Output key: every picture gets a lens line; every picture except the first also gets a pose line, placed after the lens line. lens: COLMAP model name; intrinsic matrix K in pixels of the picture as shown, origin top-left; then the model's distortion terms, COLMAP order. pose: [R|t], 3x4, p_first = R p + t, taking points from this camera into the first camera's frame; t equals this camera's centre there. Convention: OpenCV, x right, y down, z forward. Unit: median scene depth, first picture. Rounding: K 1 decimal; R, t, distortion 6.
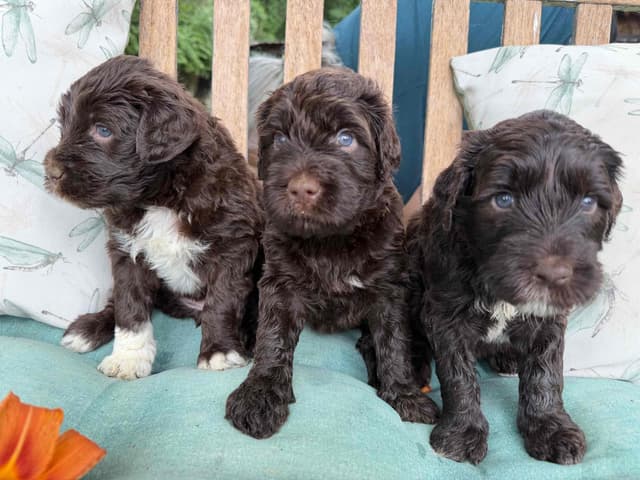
lens RADIAL K [[431.8, 0, 320.0], [0, 431.8, 240.0], [0, 0, 1]] dist [-0.034689, 0.004435]
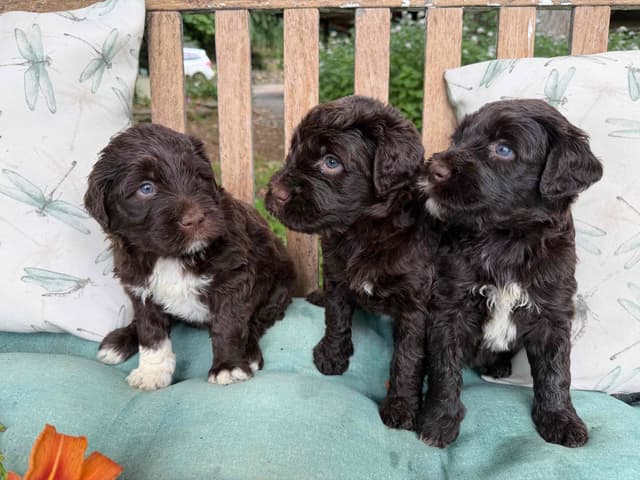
lens RADIAL K [[431.8, 0, 320.0], [0, 431.8, 240.0], [0, 0, 1]] dist [-0.034689, 0.004435]
pose [[0.996425, -0.028557, -0.079507, 0.105602], [0.033349, 0.997665, 0.059607, -0.123195], [0.077619, -0.062045, 0.995051, -0.088210]]
